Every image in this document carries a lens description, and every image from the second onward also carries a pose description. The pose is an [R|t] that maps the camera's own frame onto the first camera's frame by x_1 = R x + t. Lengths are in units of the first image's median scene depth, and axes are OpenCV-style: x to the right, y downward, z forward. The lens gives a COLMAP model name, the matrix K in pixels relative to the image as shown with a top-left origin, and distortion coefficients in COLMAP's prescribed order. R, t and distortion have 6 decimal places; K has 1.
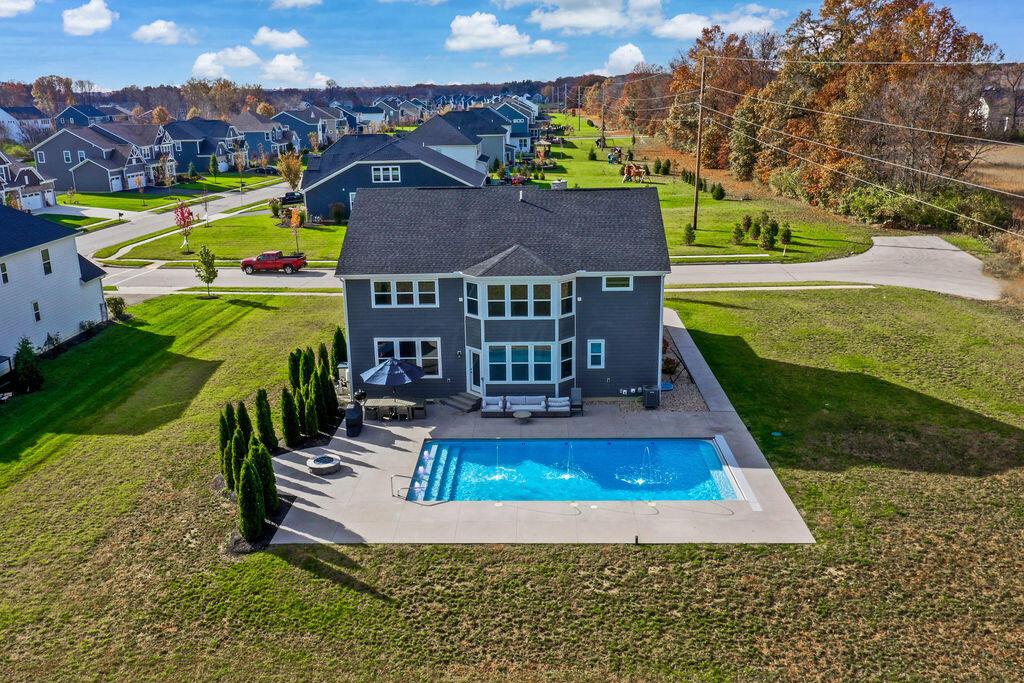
lens RADIAL K [[919.7, 0, 496.9], [0, 919.7, 343.1], [0, 0, 1]] dist [0.008769, 0.004999]
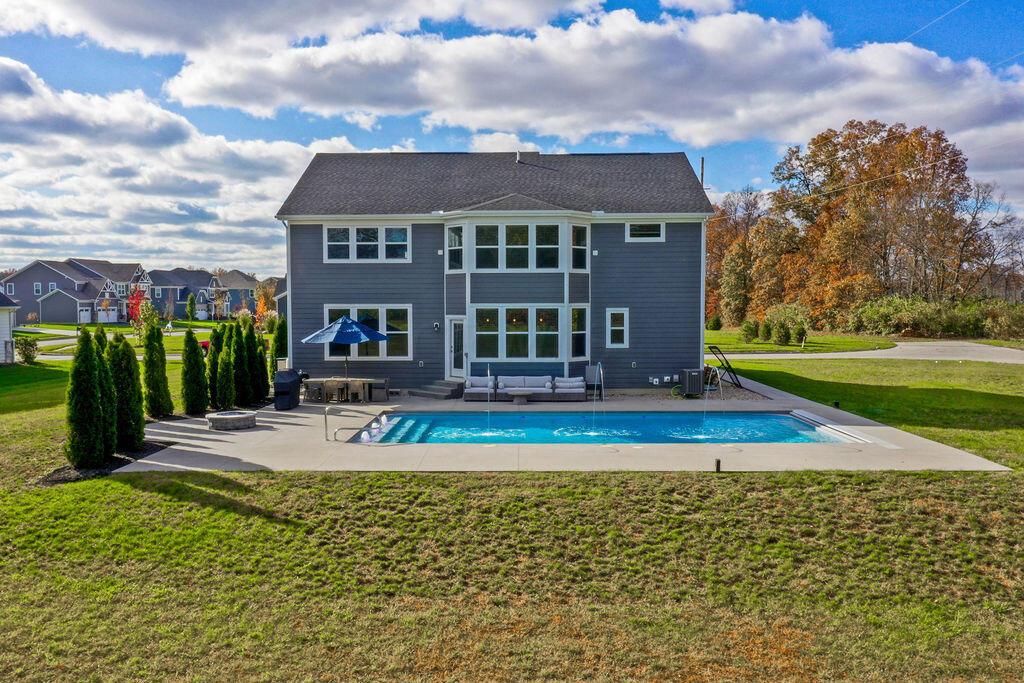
lens RADIAL K [[893.9, 0, 495.4], [0, 893.9, 338.1], [0, 0, 1]] dist [0.010461, 0.000661]
pose [[0.999713, 0.017667, 0.016183, -0.004448], [-0.013417, 0.972430, -0.232808, 0.212327], [-0.019850, 0.232524, 0.972388, 0.320504]]
